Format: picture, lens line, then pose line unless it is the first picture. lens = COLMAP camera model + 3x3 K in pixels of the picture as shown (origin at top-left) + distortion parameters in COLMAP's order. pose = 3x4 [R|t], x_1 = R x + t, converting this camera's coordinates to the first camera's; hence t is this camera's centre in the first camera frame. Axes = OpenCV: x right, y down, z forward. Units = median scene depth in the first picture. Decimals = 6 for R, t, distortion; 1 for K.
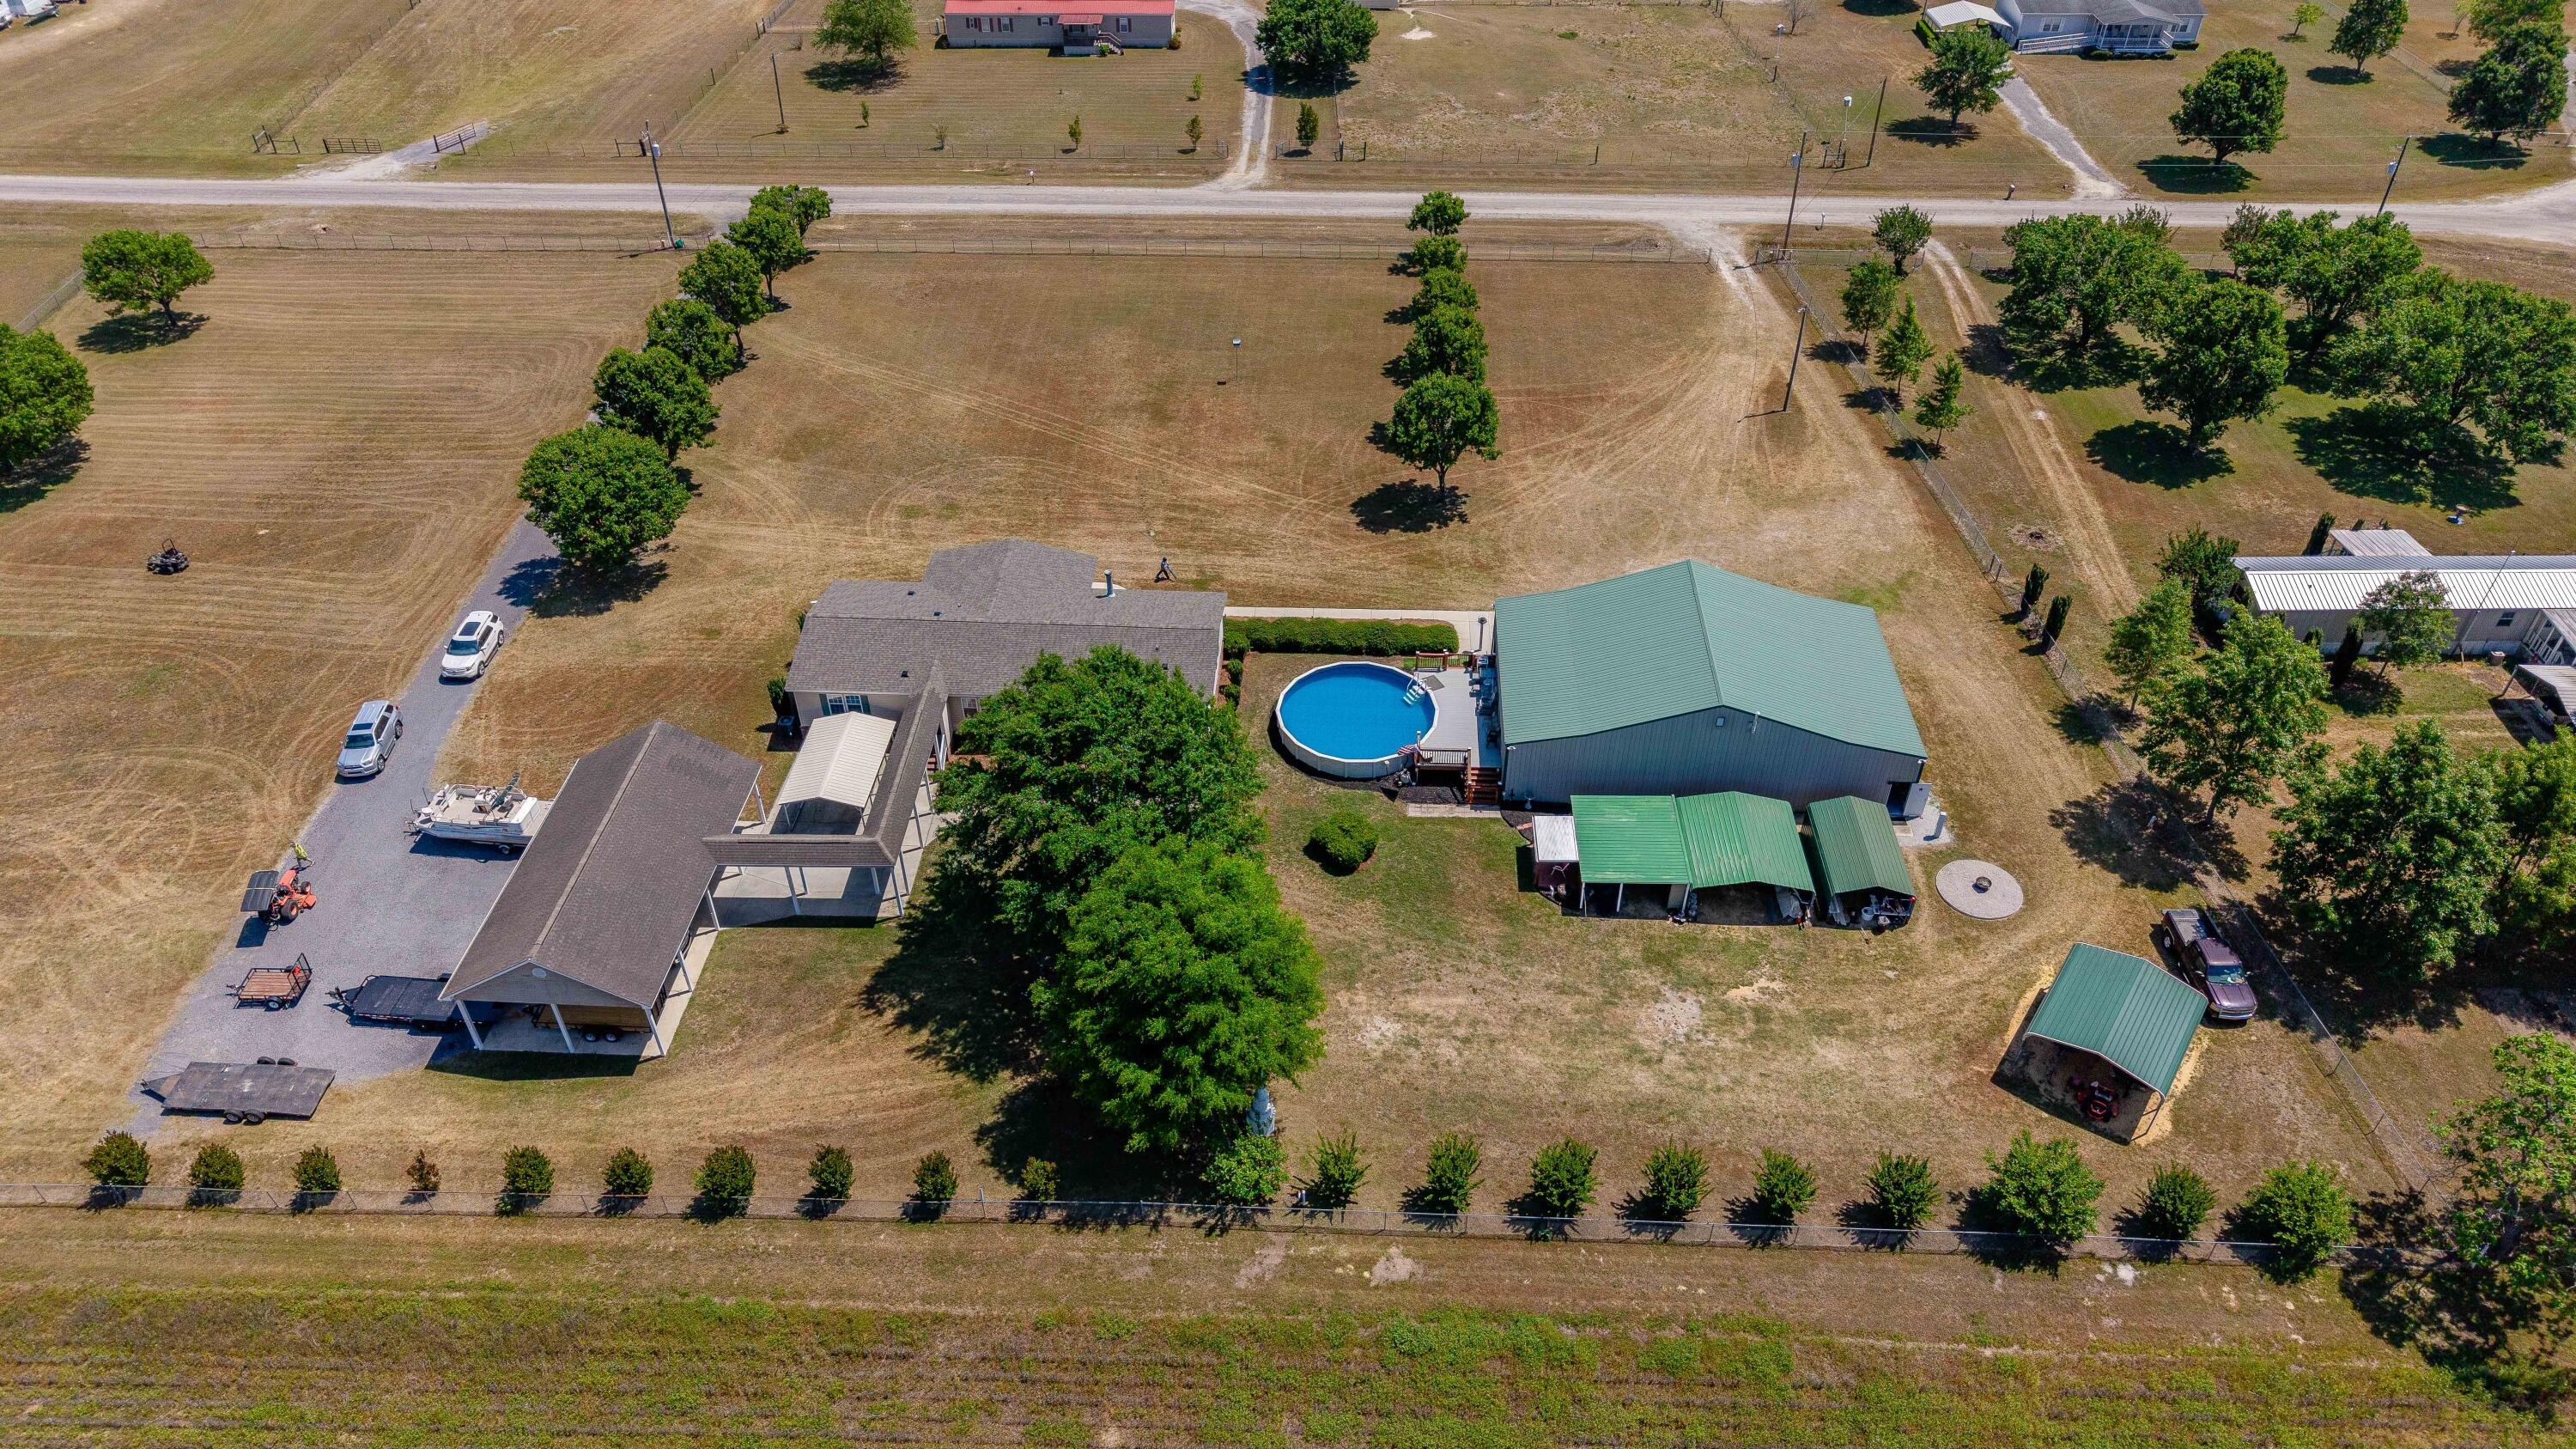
lens RADIAL K [[1729.9, 0, 1293.7], [0, 1729.9, 719.4], [0, 0, 1]] dist [0.006692, -0.008165]
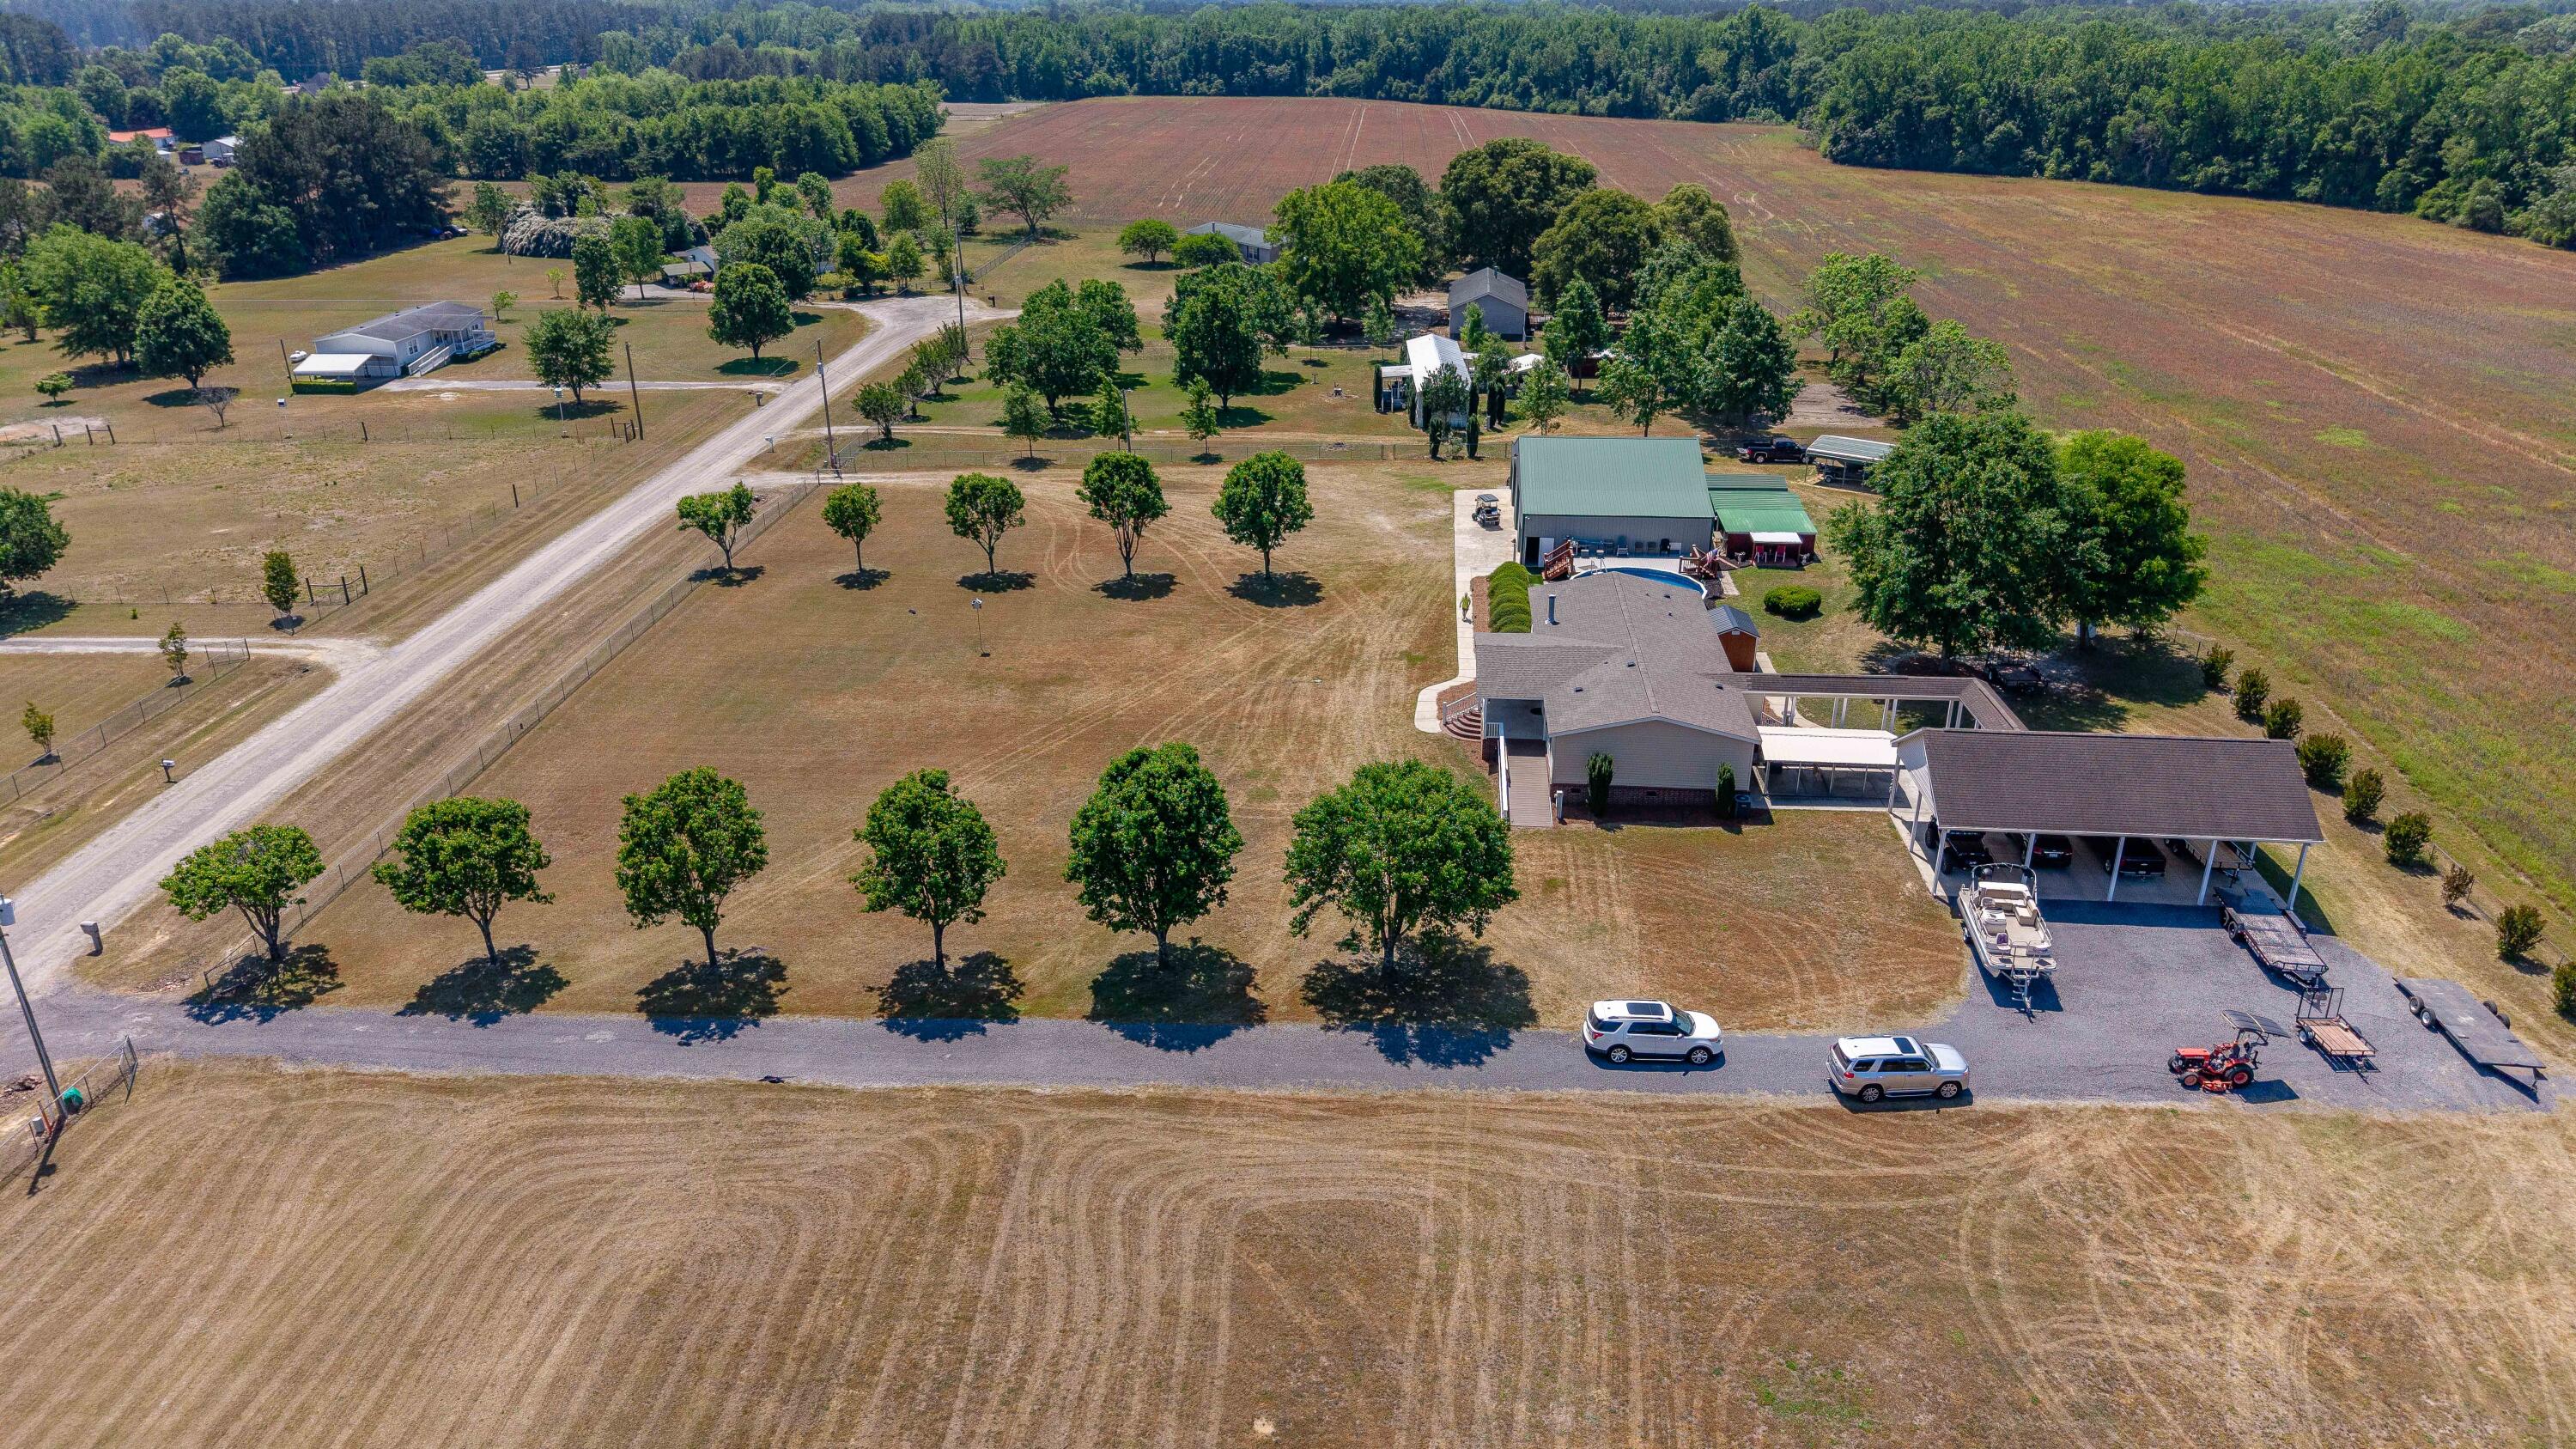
lens RADIAL K [[1729.9, 0, 1284.9], [0, 1729.9, 728.7], [0, 0, 1]] dist [0.006692, -0.008165]
pose [[0.033476, -0.396719, 0.917329, -1.287094], [0.623529, 0.725604, 0.291049, -0.504799], [-0.781083, 0.562238, 0.271657, 1.061500]]
